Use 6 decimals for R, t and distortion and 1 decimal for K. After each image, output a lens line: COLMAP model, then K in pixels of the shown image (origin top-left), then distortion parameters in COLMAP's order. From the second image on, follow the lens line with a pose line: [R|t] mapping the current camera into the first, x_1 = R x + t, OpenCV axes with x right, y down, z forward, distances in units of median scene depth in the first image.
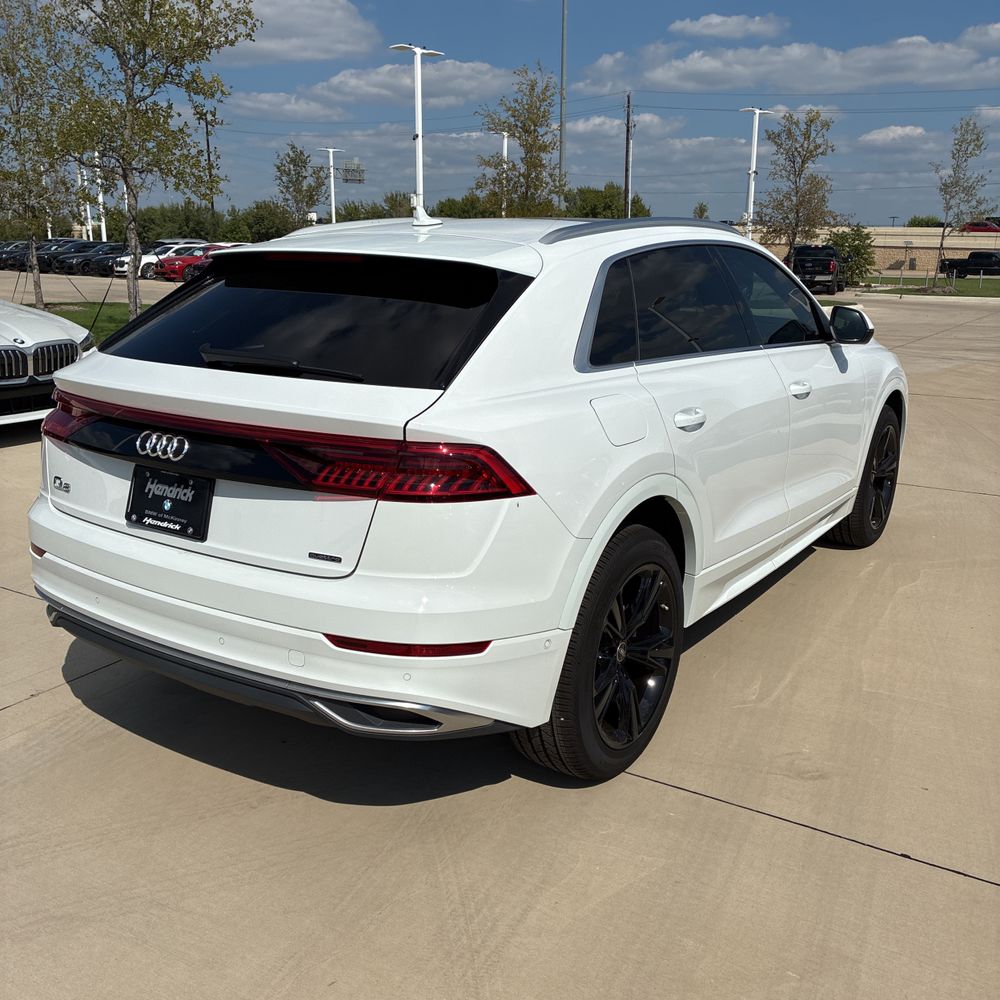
lens RADIAL K [[1024.9, 0, 500.0], [0, 1024.9, 500.0], [0, 0, 1]] dist [0.063065, -0.008104]
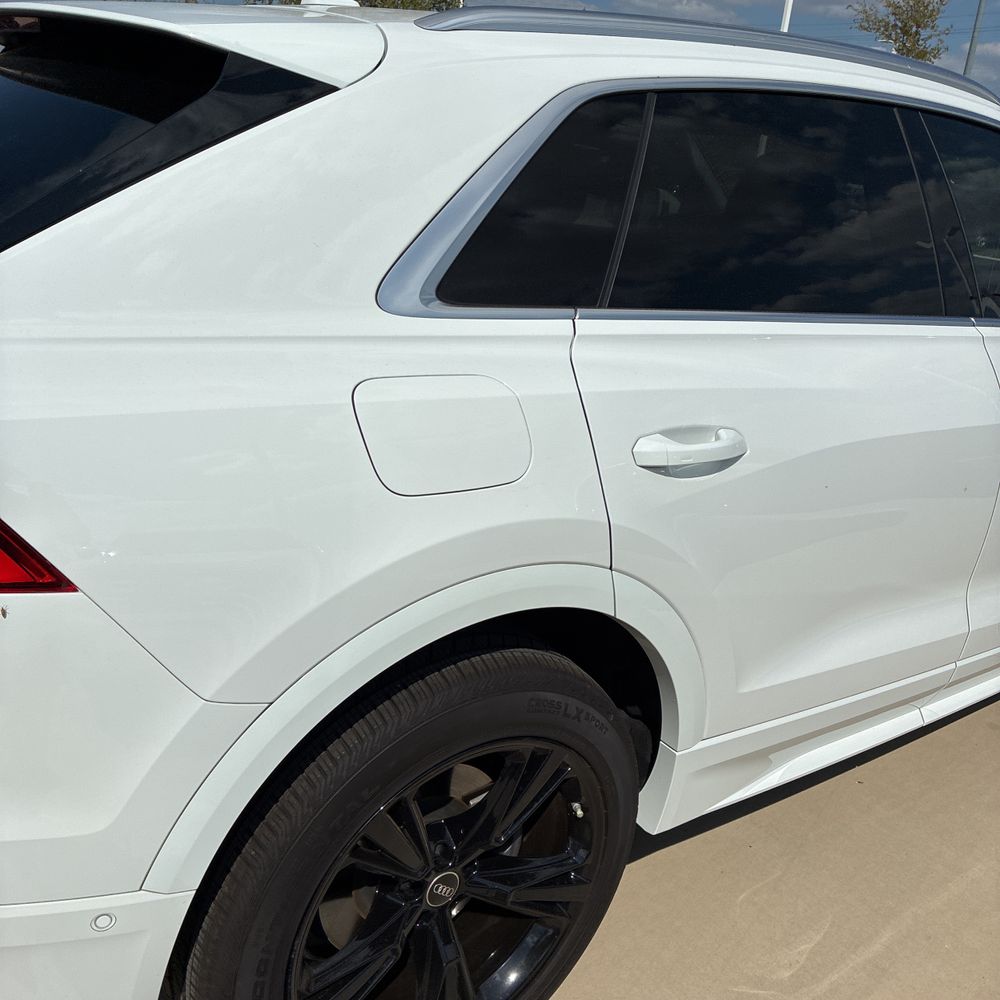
lens RADIAL K [[1027.8, 0, 510.9], [0, 1027.8, 507.8], [0, 0, 1]] dist [0.026672, -0.013129]
pose [[0.940385, 0.194427, -0.279061, 0.240475], [-0.170317, 0.979405, 0.108432, -0.088577], [0.294396, -0.054439, 0.954132, 0.516575]]
